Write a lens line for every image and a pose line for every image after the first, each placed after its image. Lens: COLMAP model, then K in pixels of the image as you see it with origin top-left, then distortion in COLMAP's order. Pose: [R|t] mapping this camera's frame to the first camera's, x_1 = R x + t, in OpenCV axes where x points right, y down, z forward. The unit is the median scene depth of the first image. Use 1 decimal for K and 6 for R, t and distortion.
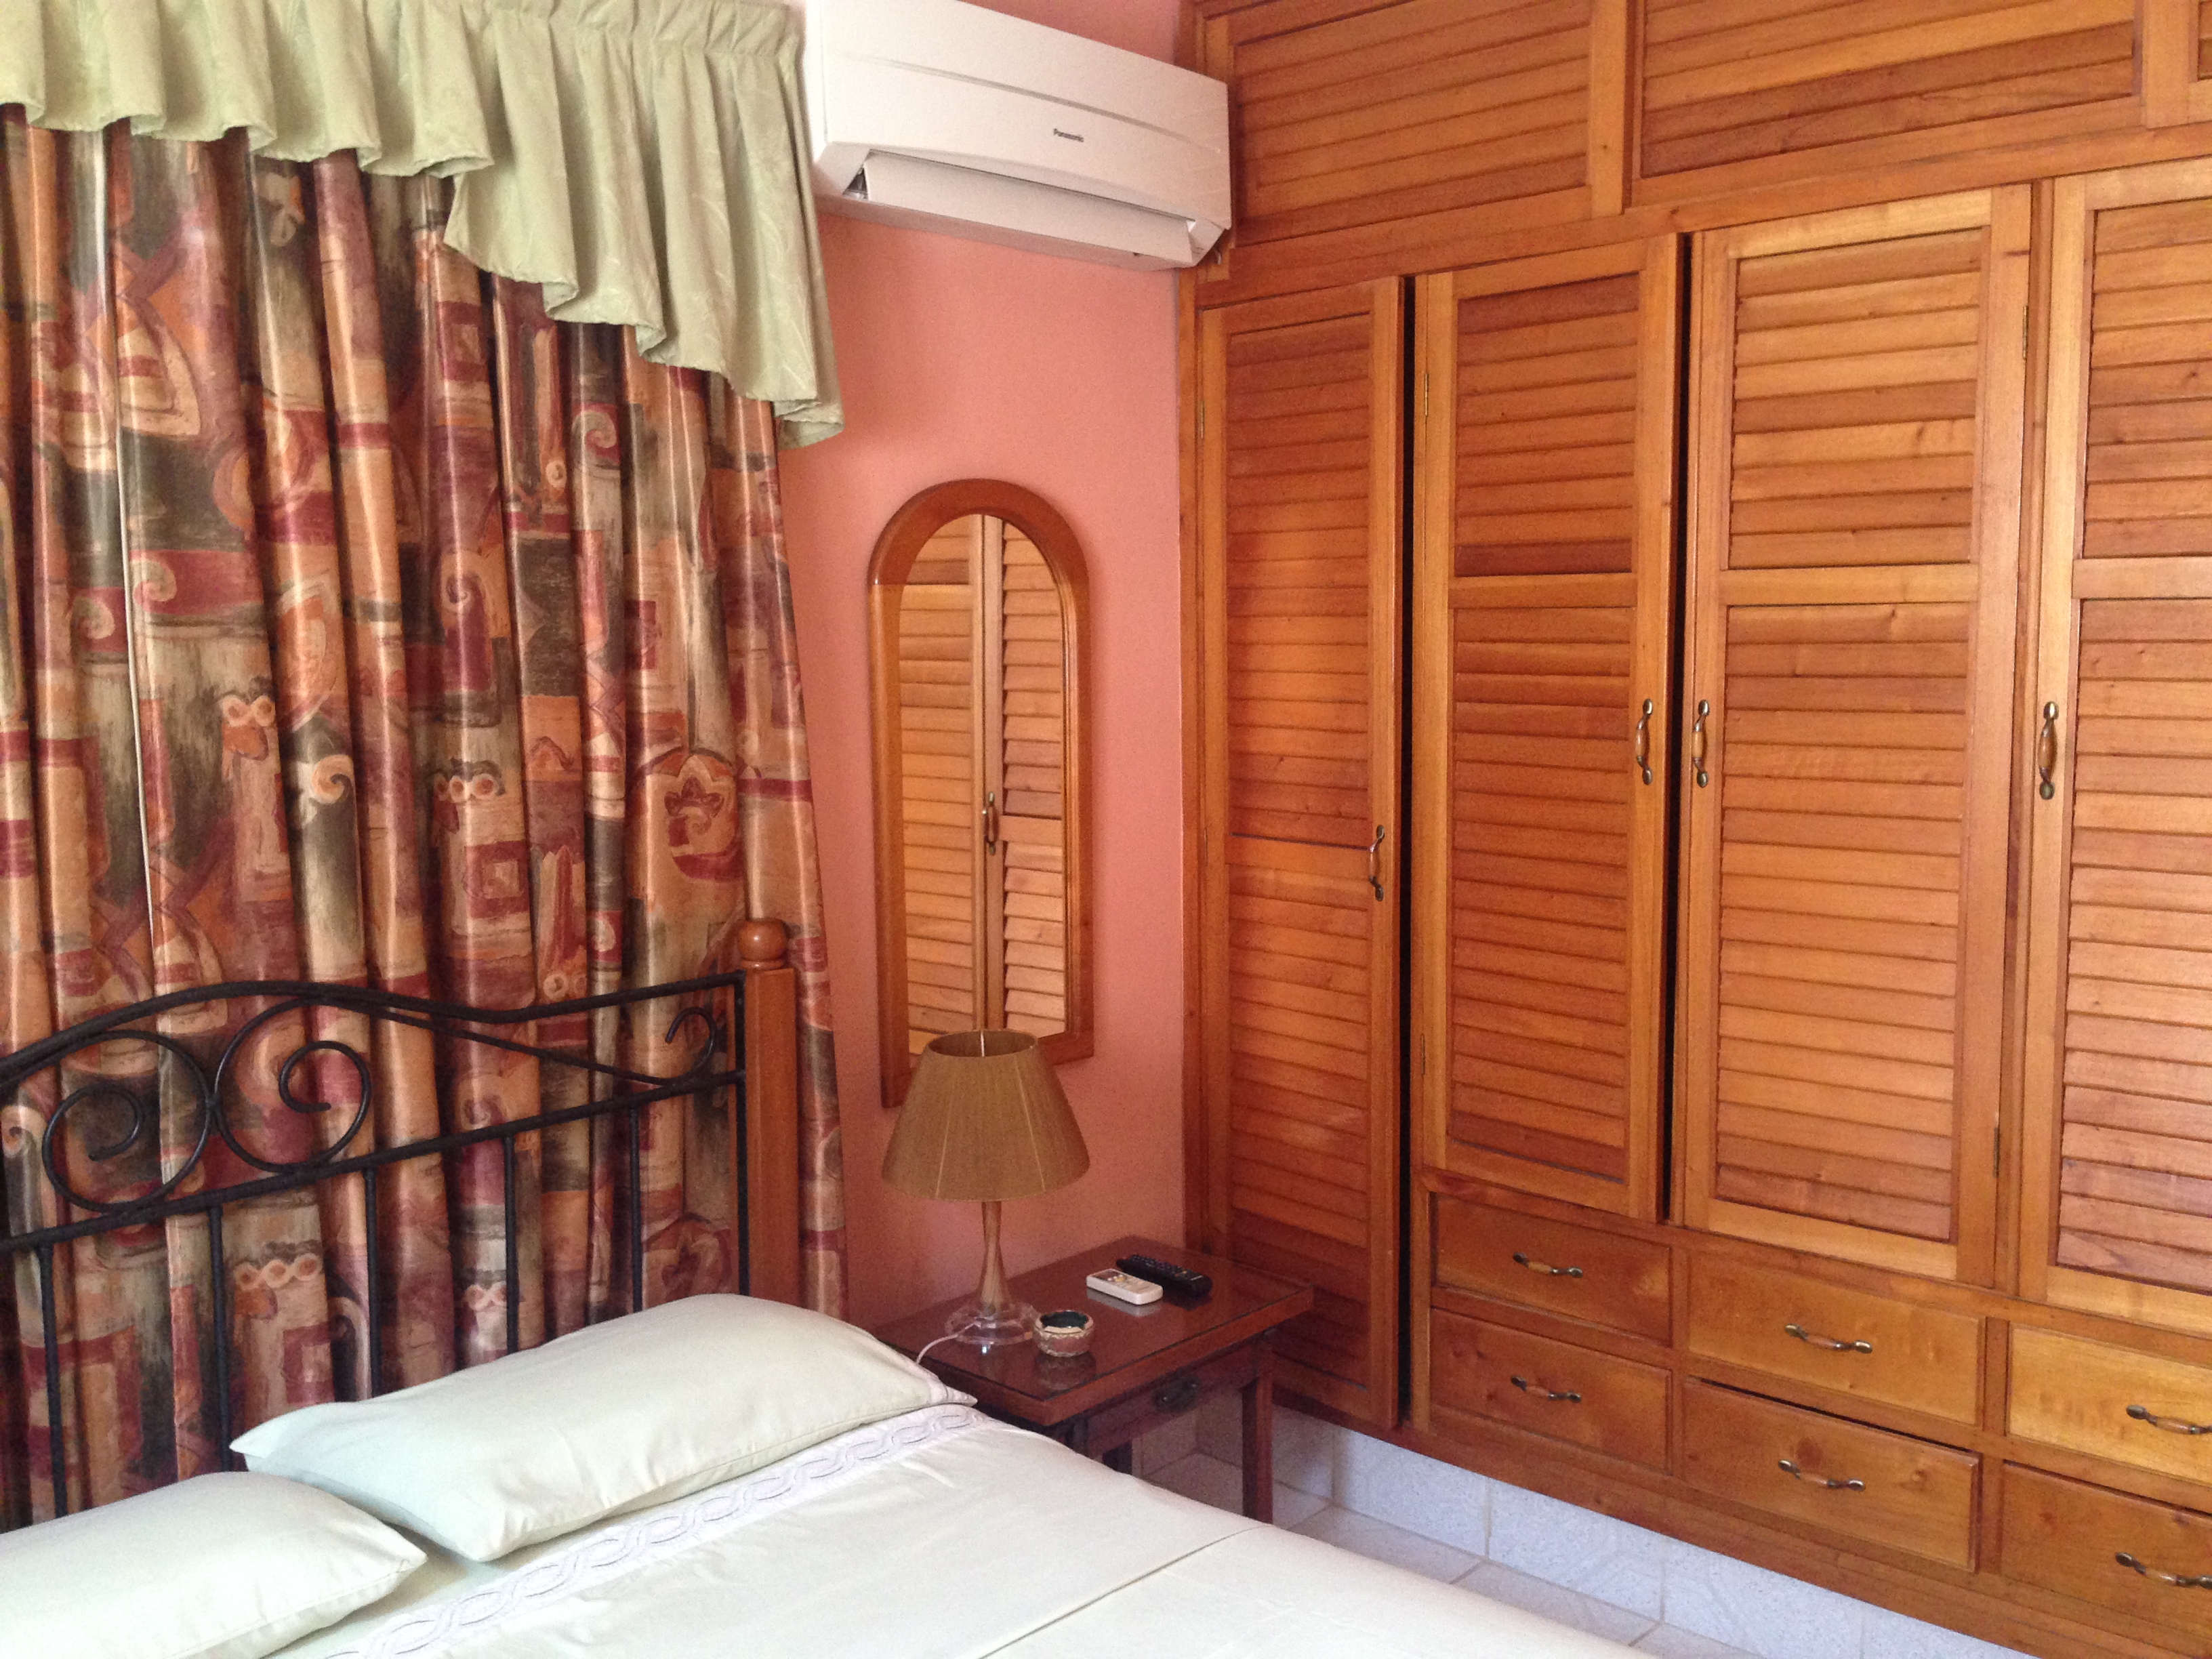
lens RADIAL K [[2023.1, 0, 1106.0], [0, 2023.1, 829.5], [0, 0, 1]] dist [0.086727, -0.086344]
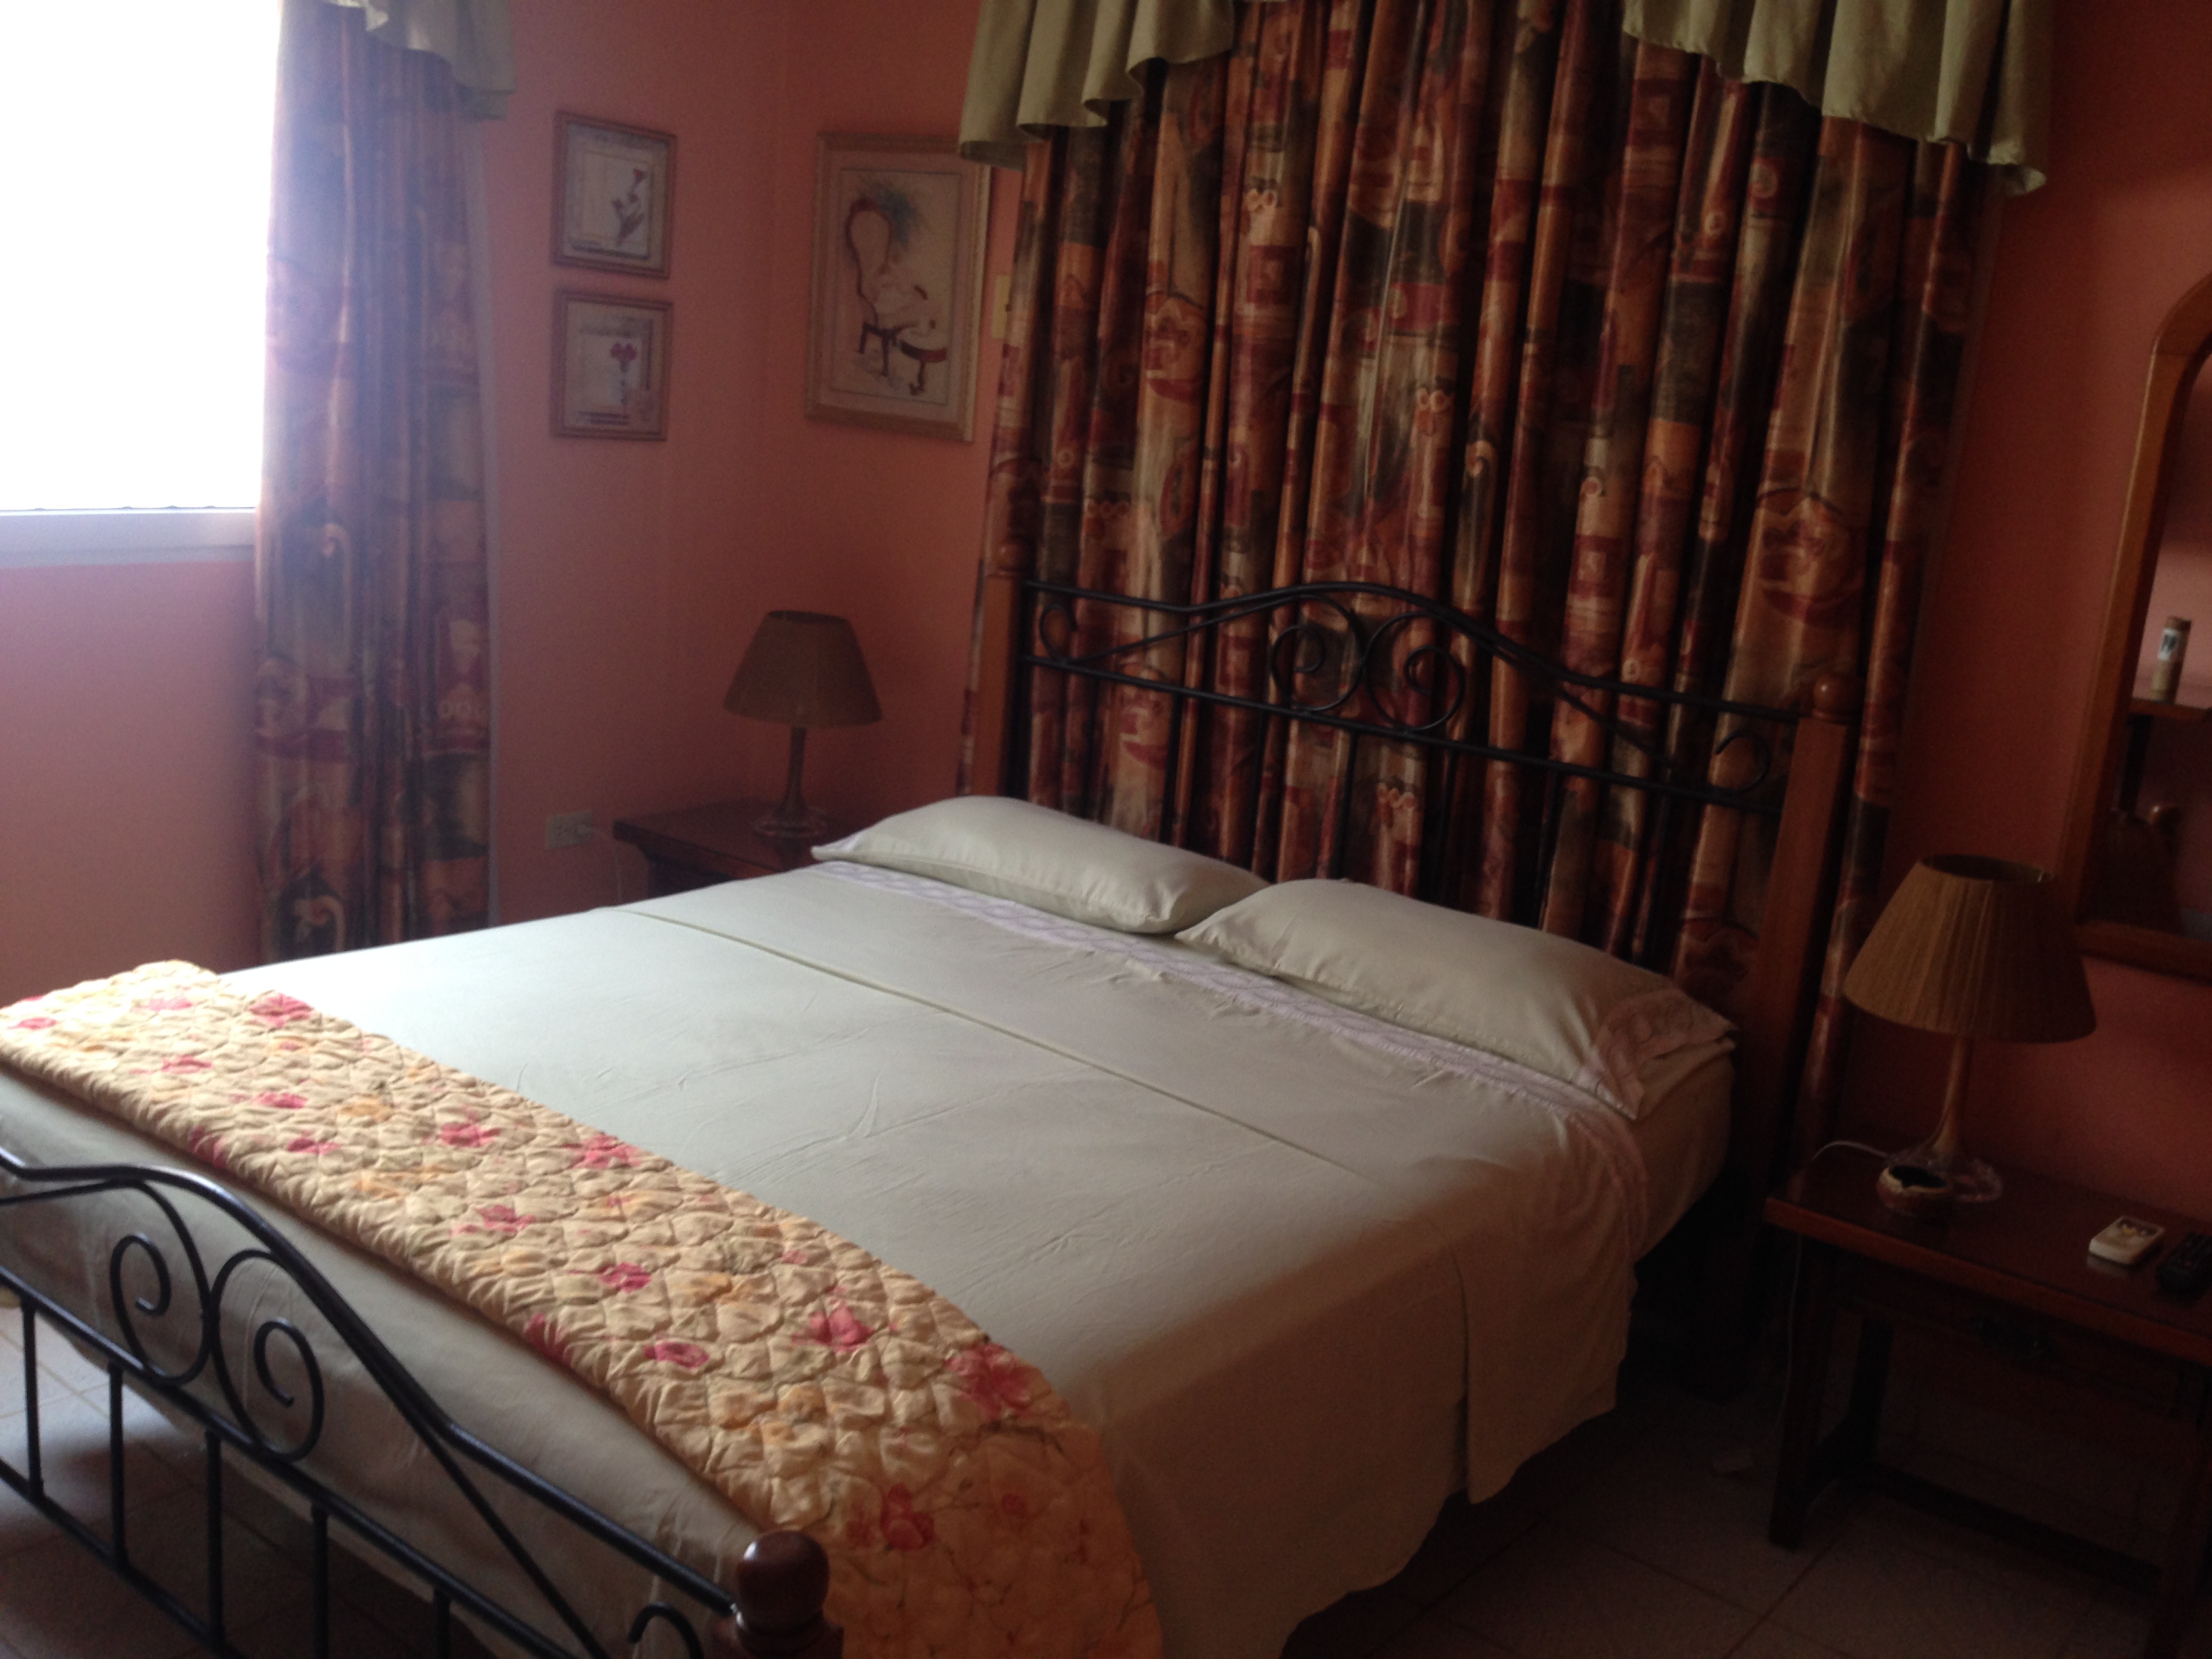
lens RADIAL K [[2023.1, 0, 1106.0], [0, 2023.1, 829.5], [0, 0, 1]] dist [0.086727, -0.086344]
pose [[0.069170, 0.253078, -0.964970, 0.981726], [-0.192520, 0.952490, 0.236005, -0.062000], [0.978852, 0.169452, 0.114606, 0.649033]]
